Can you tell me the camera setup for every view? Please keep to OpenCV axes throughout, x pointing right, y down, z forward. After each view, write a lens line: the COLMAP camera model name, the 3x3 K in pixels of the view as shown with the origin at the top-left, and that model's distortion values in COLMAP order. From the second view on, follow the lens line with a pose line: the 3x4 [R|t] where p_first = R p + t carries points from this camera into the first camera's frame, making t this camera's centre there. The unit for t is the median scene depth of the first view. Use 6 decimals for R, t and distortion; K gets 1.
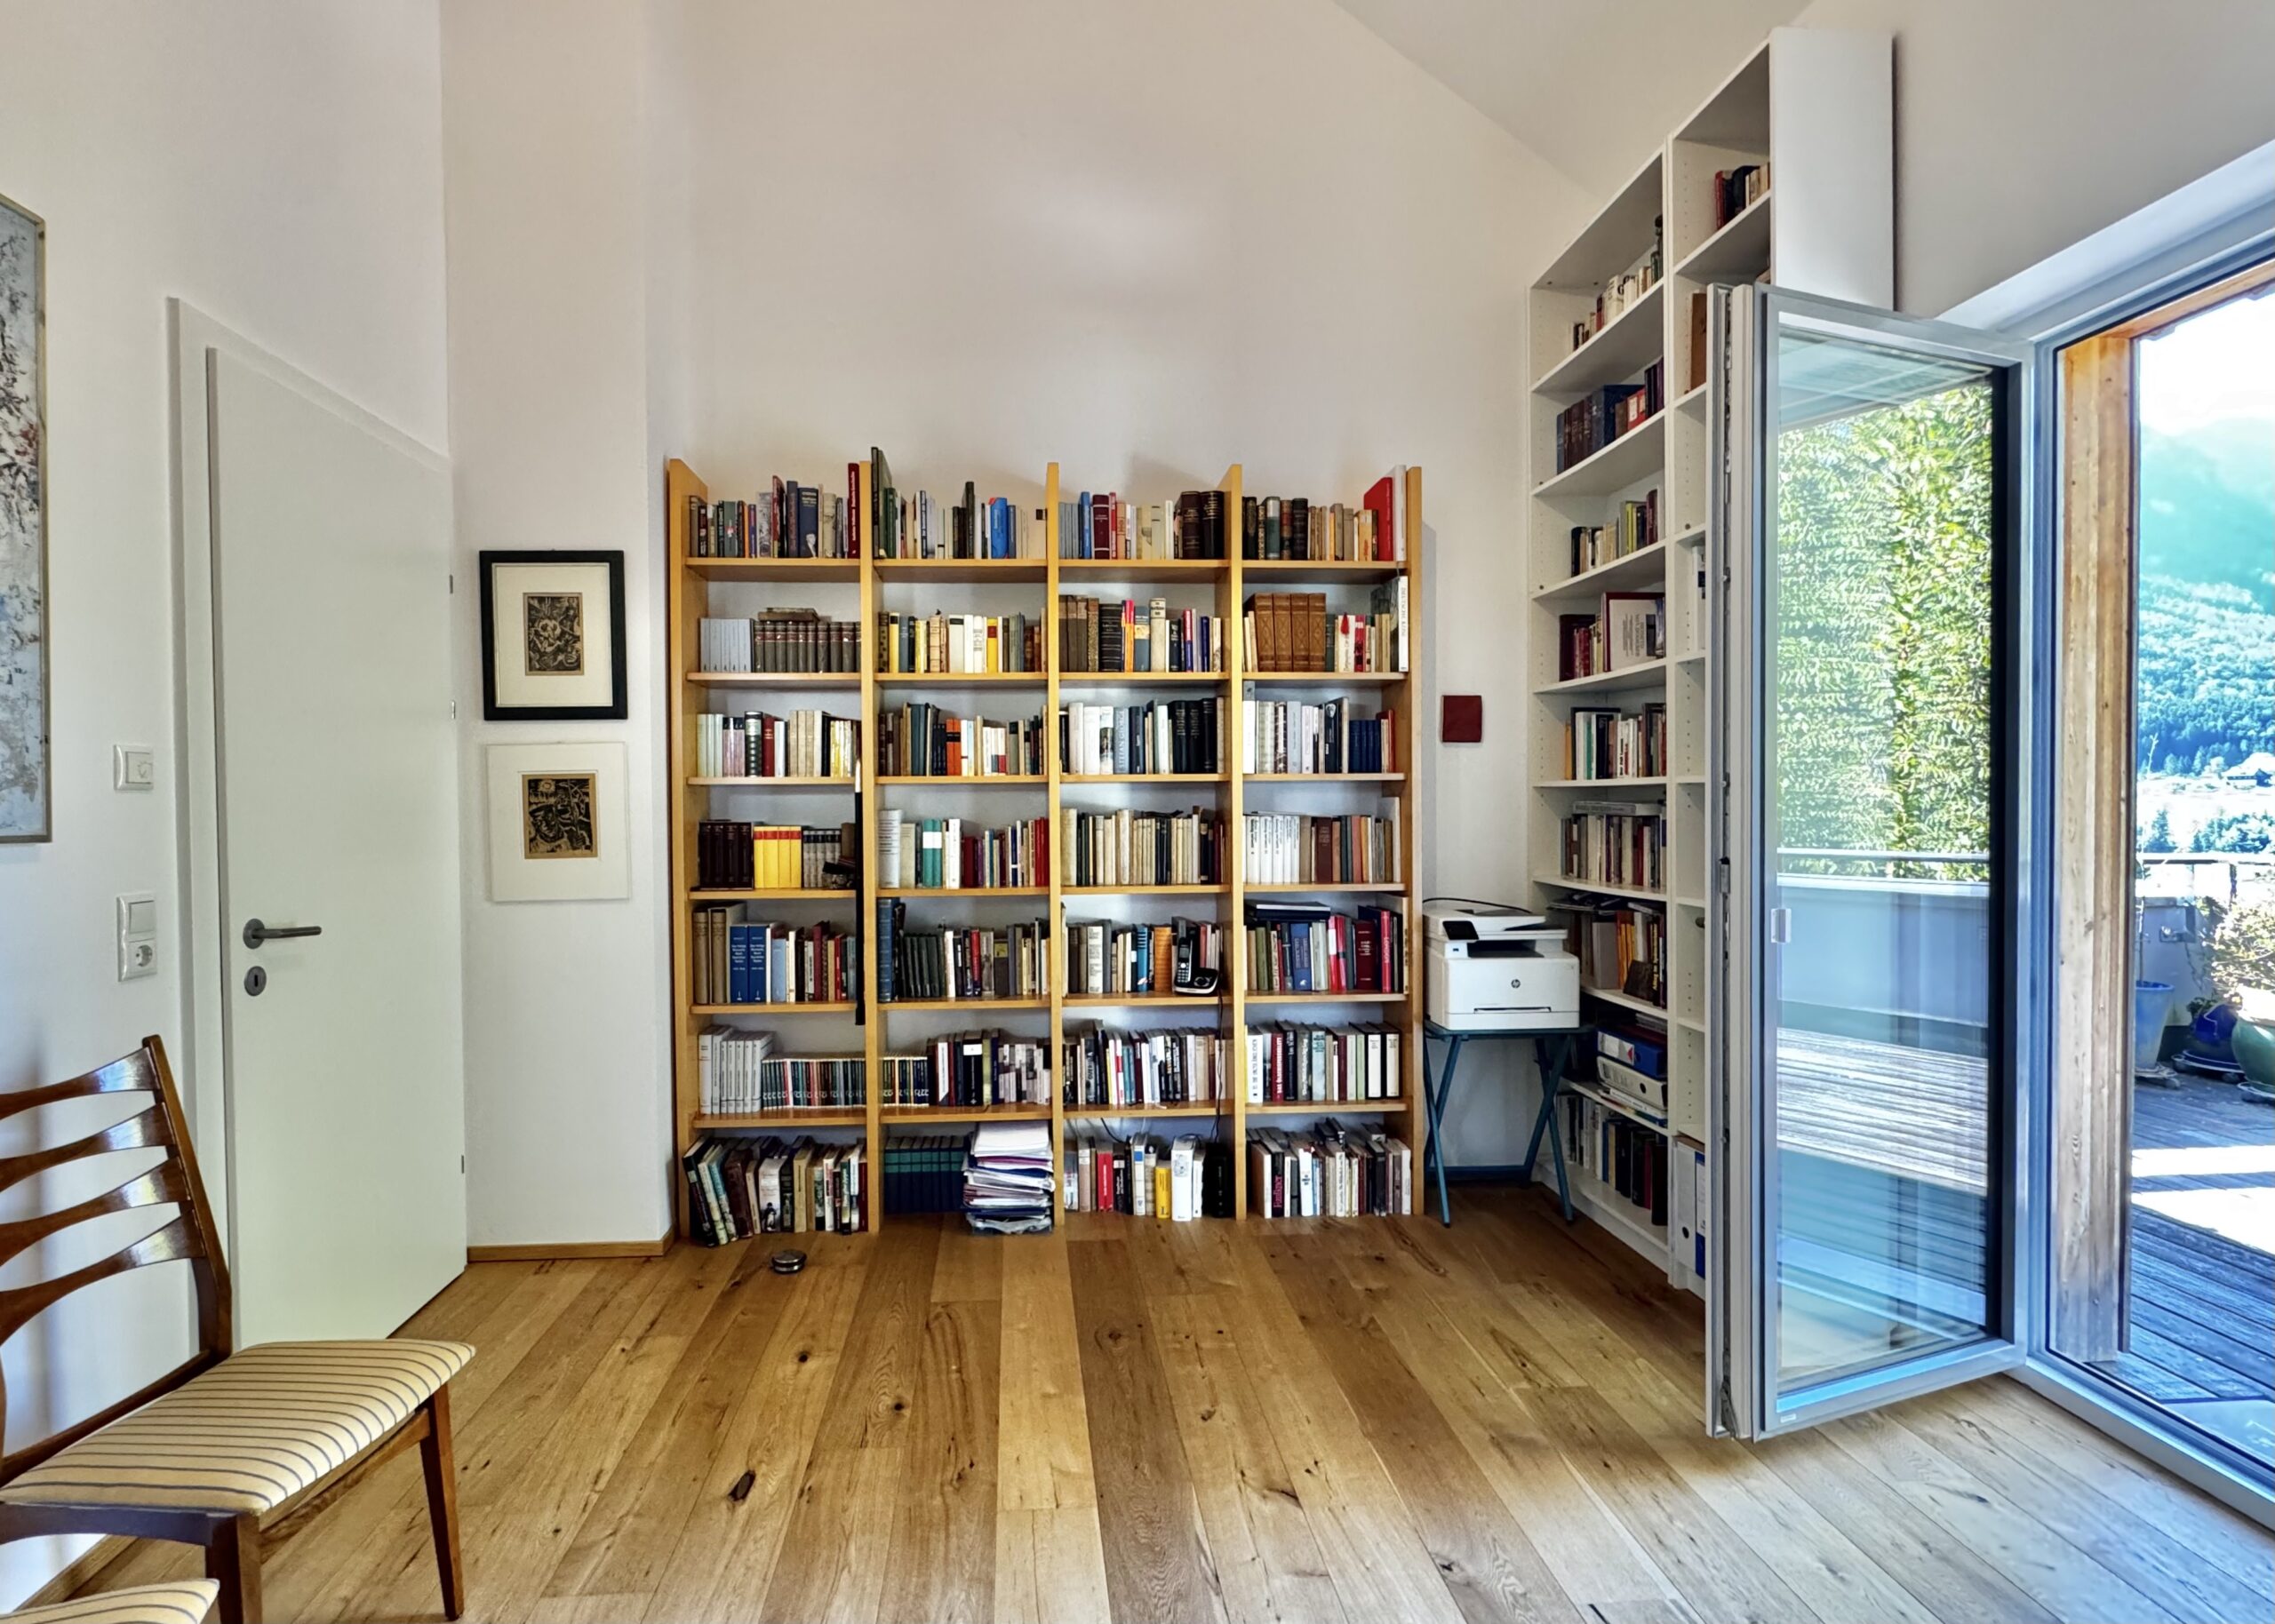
lens RADIAL K [[1023.0, 0, 1135.8], [0, 1023.0, 815.2], [0, 0, 1]] dist [-0.002457, -0.000139]
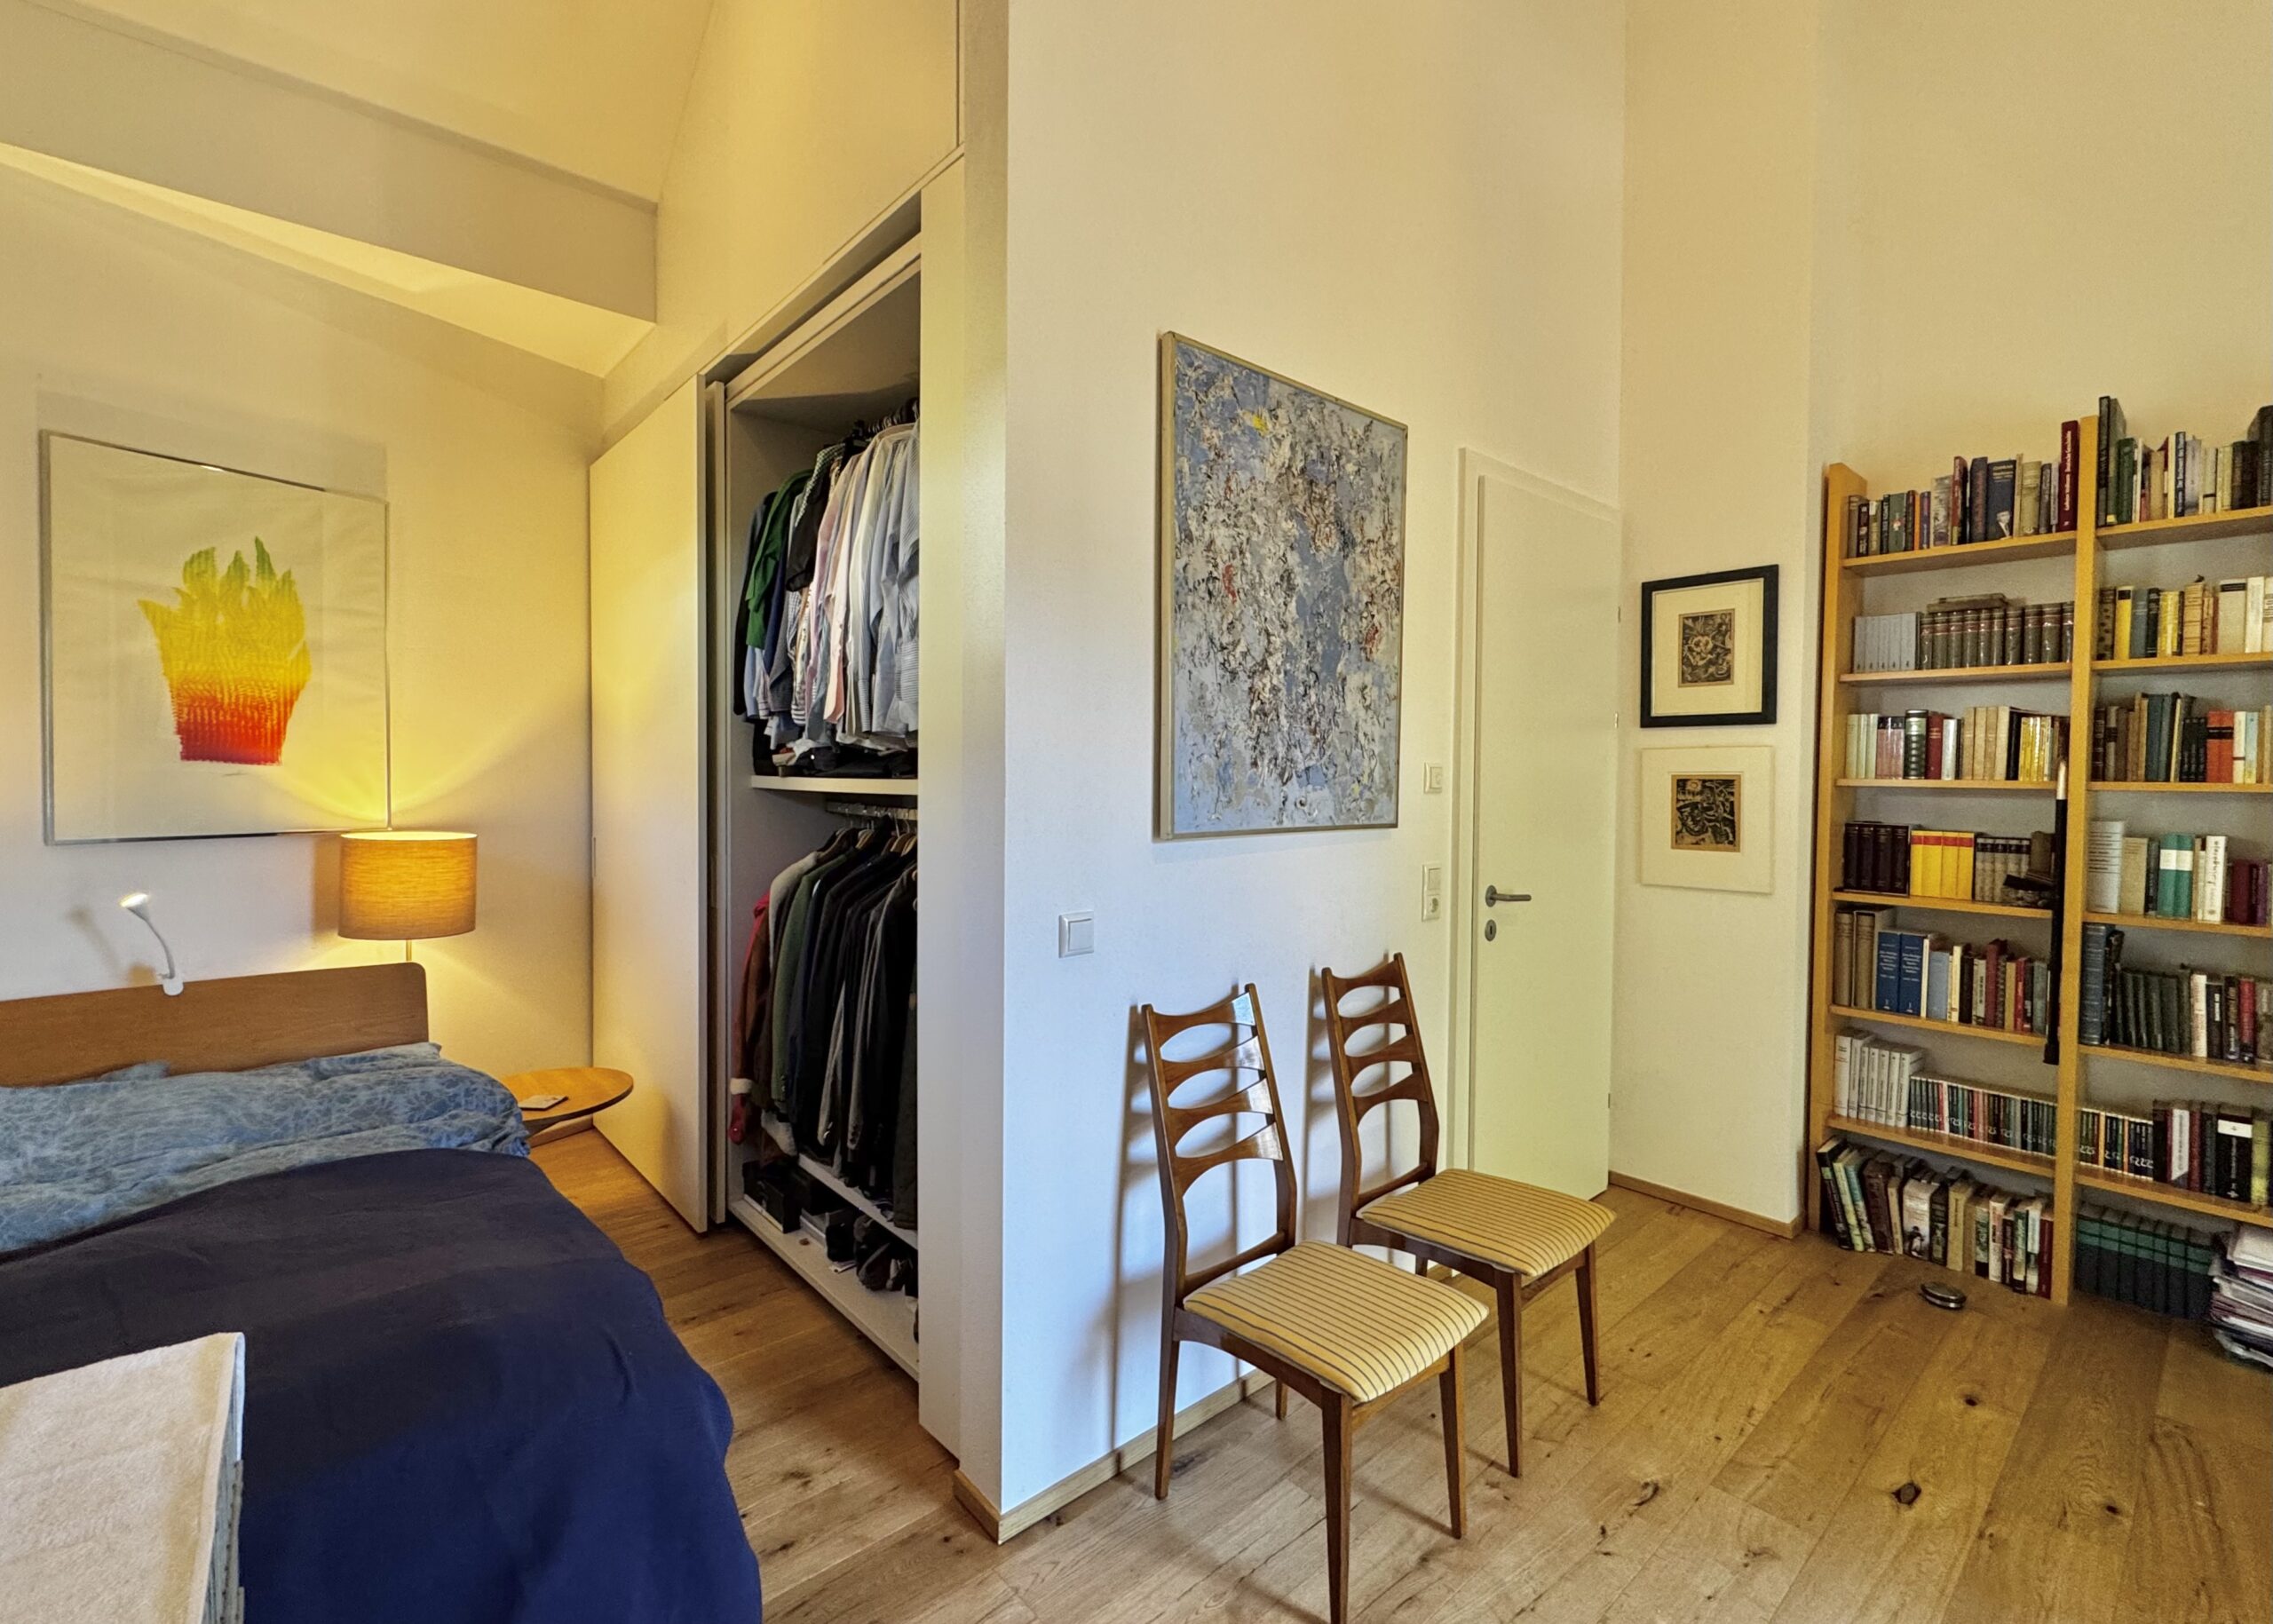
lens RADIAL K [[1022.2, 0, 1141.4], [0, 1022.2, 807.0], [0, 0, 1]] dist [-0.002457, -0.000139]
pose [[0.579373, 0.032625, -0.814409, -0.016574], [-0.014612, 0.999454, 0.029643, -0.029890], [0.814931, -0.005274, 0.579534, -0.142337]]
